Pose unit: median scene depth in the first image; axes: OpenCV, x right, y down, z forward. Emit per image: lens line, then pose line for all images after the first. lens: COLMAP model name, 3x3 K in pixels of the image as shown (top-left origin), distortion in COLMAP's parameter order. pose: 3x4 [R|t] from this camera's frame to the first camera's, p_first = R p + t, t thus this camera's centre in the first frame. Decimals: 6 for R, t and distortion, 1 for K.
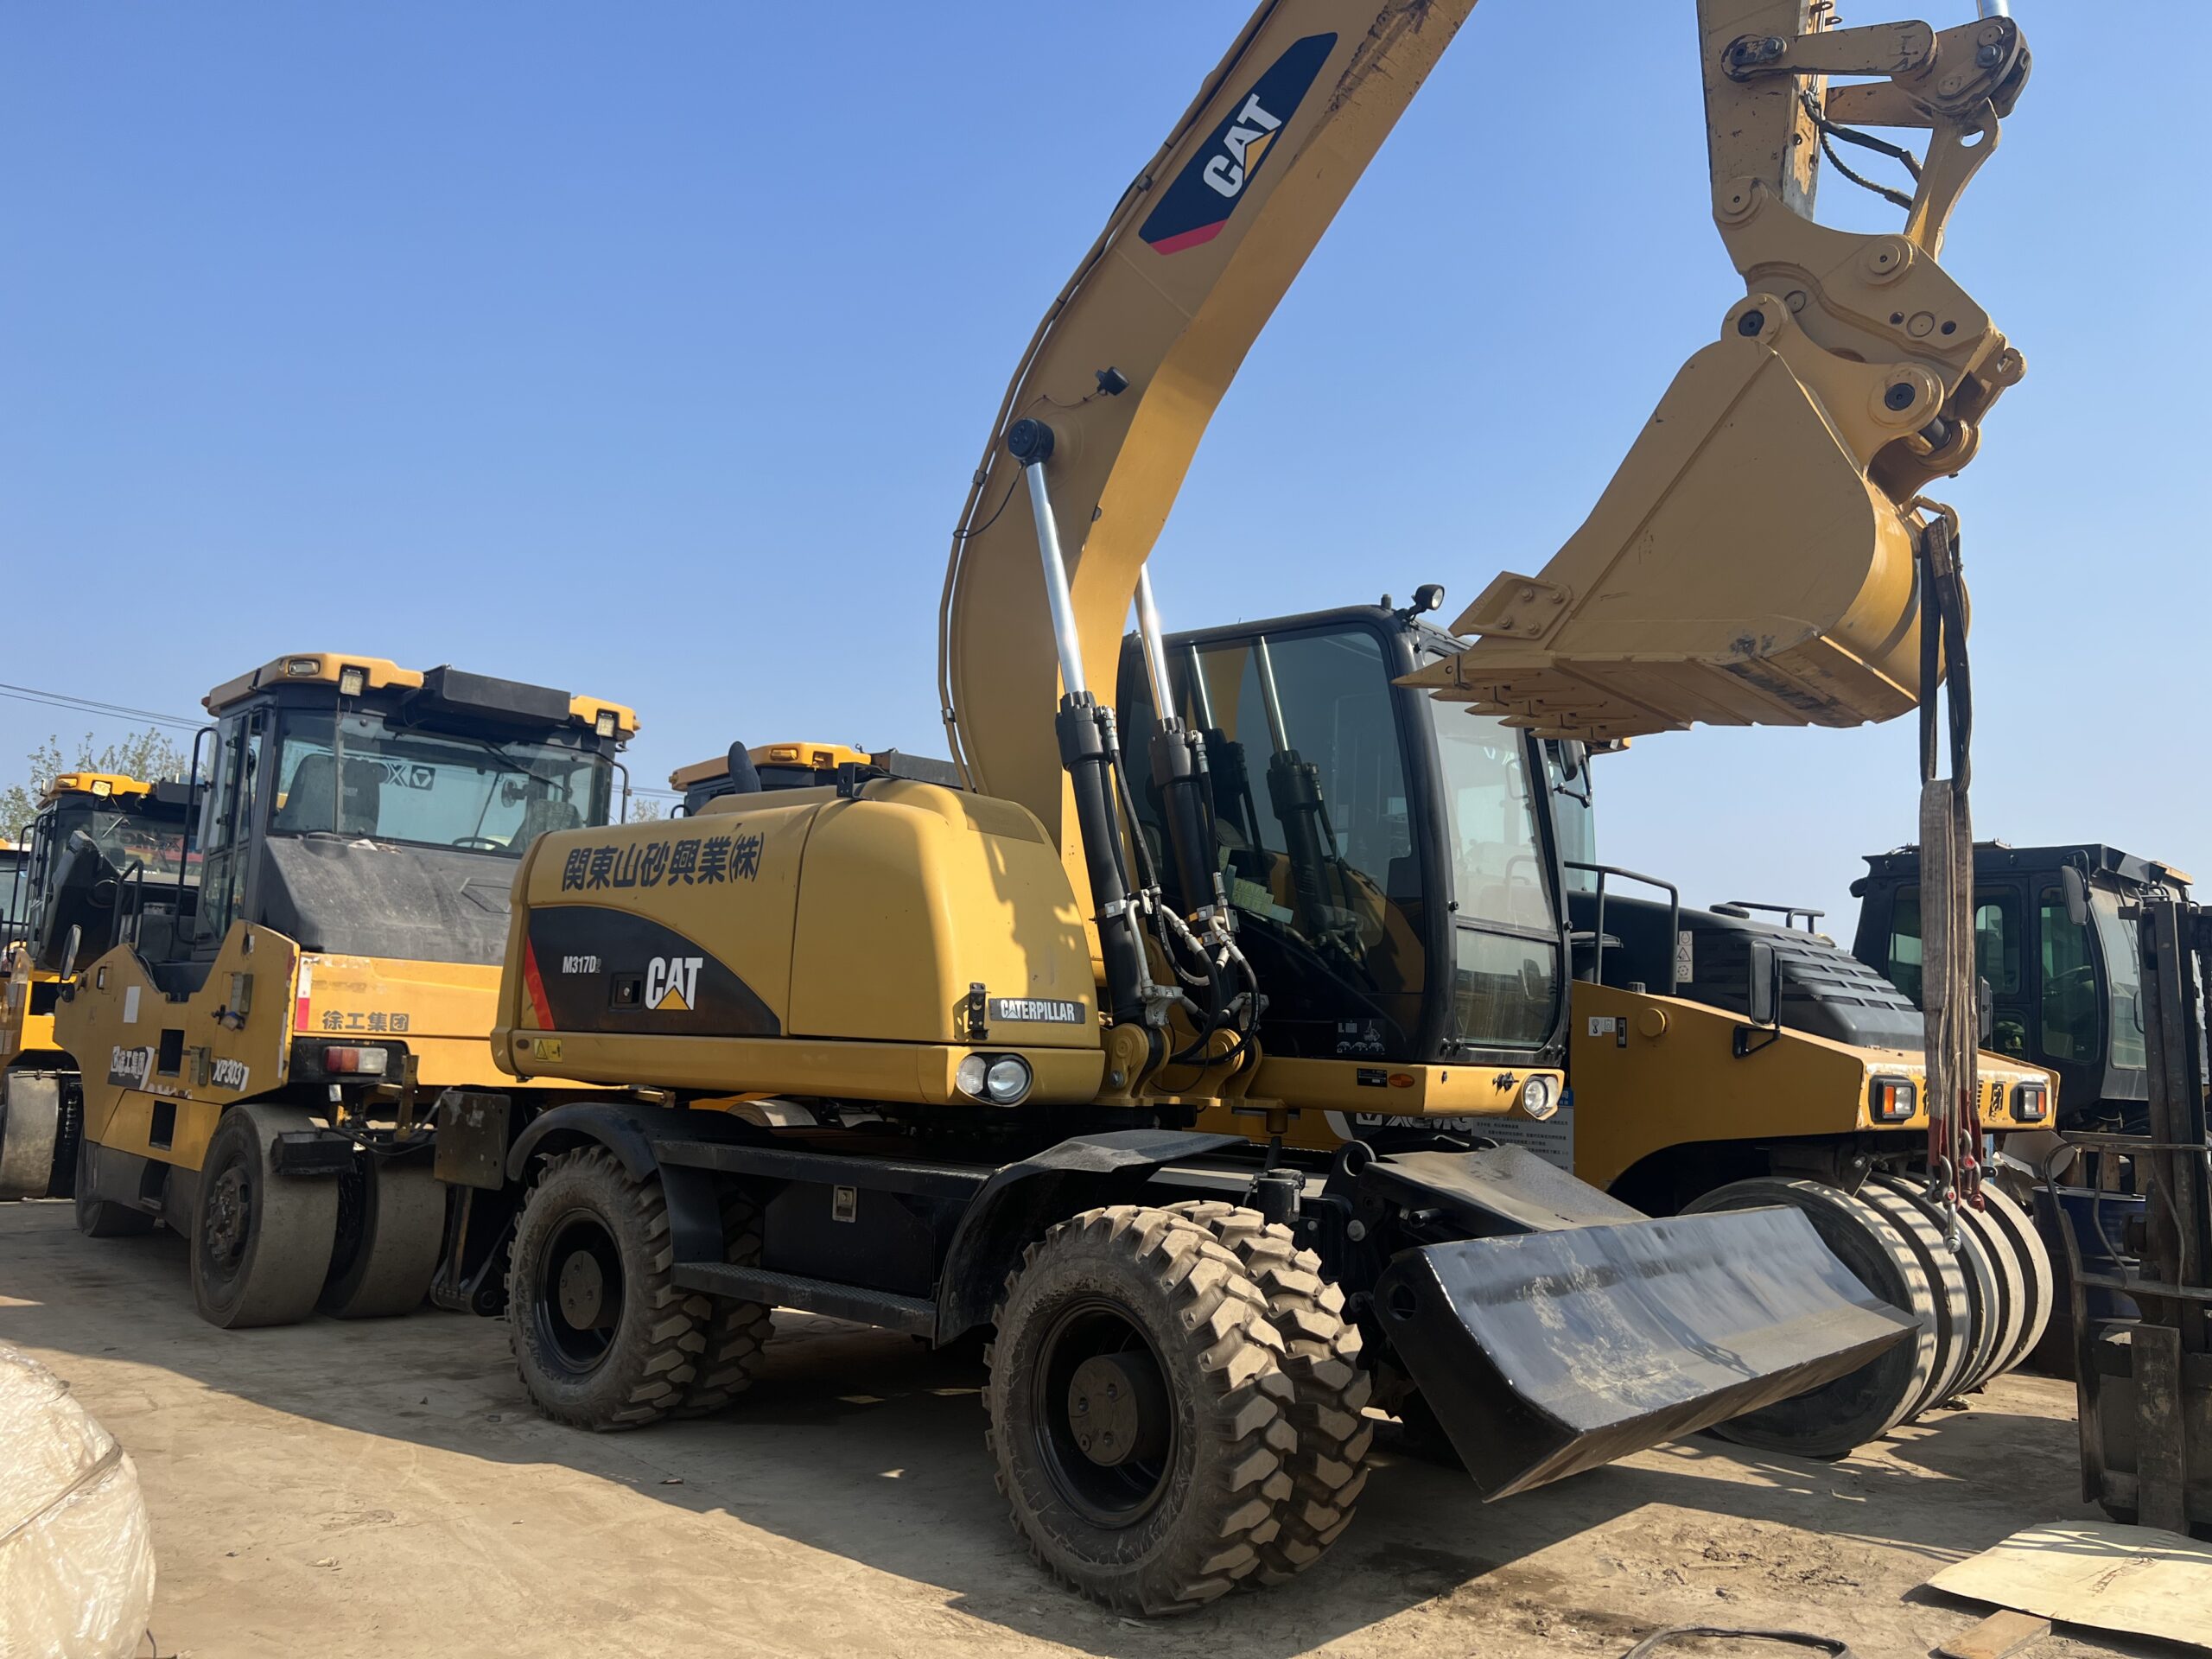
lens RADIAL K [[1671.7, 0, 1106.0], [0, 1671.7, 829.5], [0, 0, 1]] dist [0.020917, -0.000906]
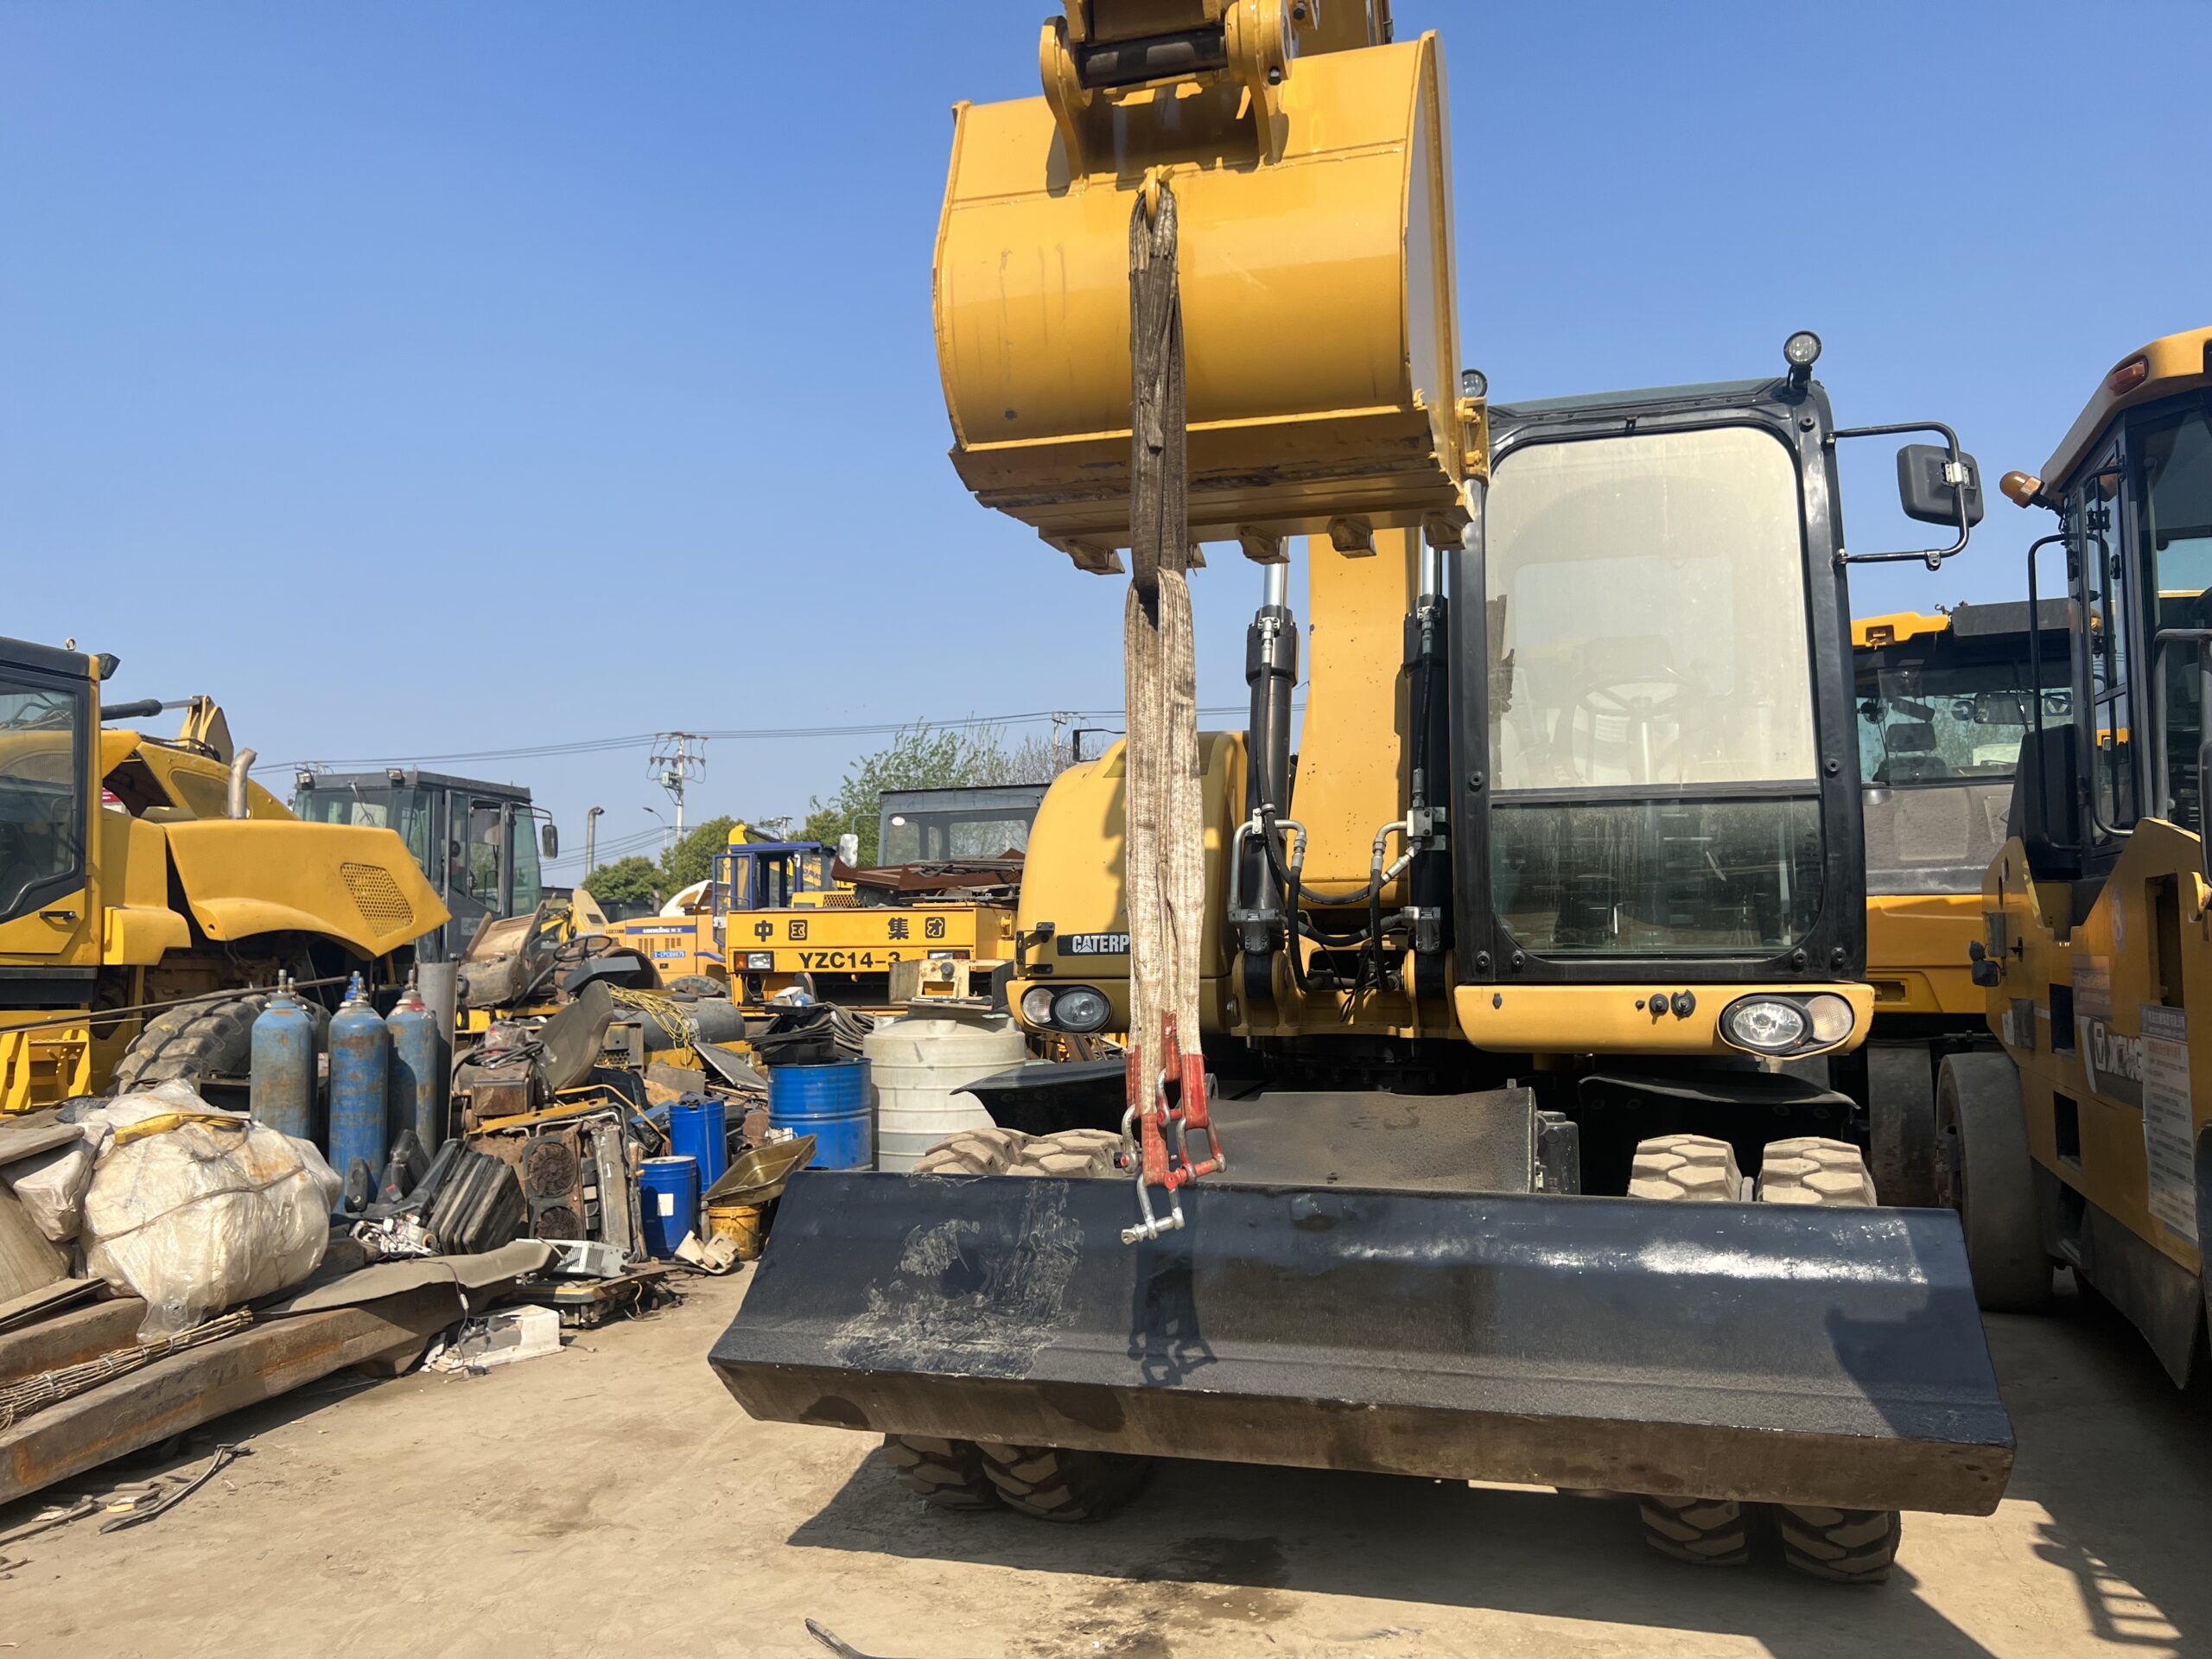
lens RADIAL K [[1671.7, 0, 1106.0], [0, 1671.7, 829.5], [0, 0, 1]] dist [0.020917, -0.000906]
pose [[0.433592, -0.115453, -0.893683, 0.795401], [0.130010, 0.989397, -0.064741, 0.094744], [0.891681, -0.088117, 0.444004, 0.495930]]
